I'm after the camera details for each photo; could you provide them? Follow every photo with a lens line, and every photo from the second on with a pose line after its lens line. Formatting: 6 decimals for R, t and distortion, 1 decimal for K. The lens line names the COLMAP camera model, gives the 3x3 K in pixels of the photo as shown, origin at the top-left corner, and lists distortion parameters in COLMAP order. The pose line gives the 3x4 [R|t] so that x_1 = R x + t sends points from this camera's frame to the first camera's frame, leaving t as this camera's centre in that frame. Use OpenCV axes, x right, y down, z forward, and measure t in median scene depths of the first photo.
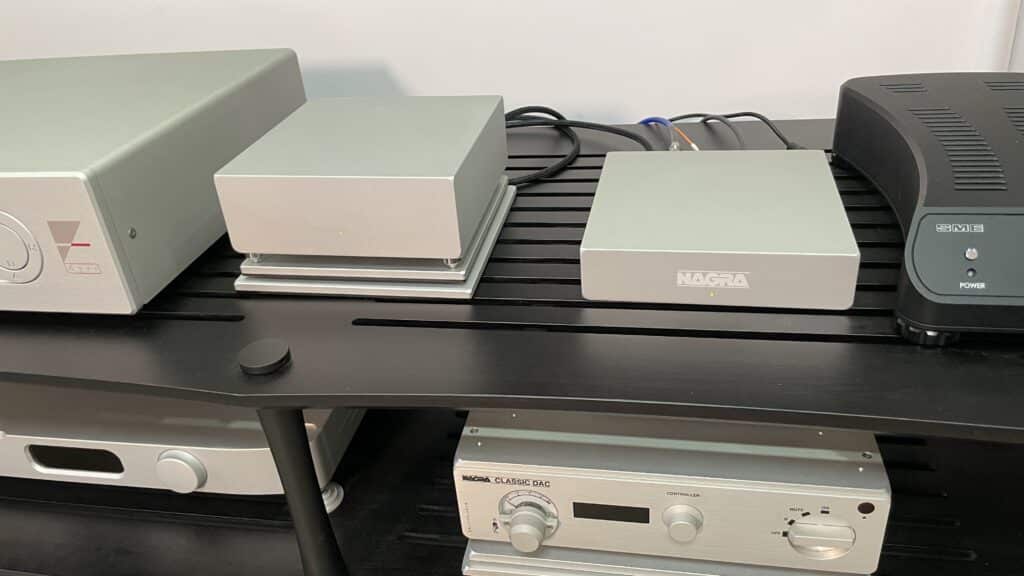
lens RADIAL K [[806.7, 0, 511.3], [0, 806.7, 289.9], [0, 0, 1]] dist [0.036480, -0.035707]
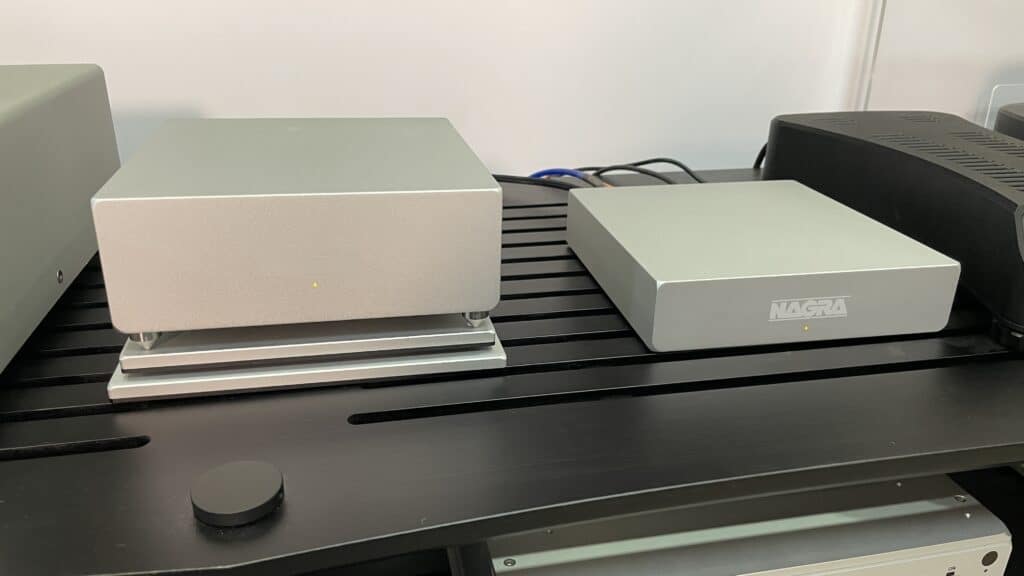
lens RADIAL K [[806.7, 0, 513.4], [0, 806.7, 286.0], [0, 0, 1]] dist [0.036480, -0.035707]
pose [[0.903697, -0.050990, 0.425126, -0.346326], [0.118001, 0.984093, -0.132803, 0.035764], [-0.411592, 0.170179, 0.895339, 0.357089]]
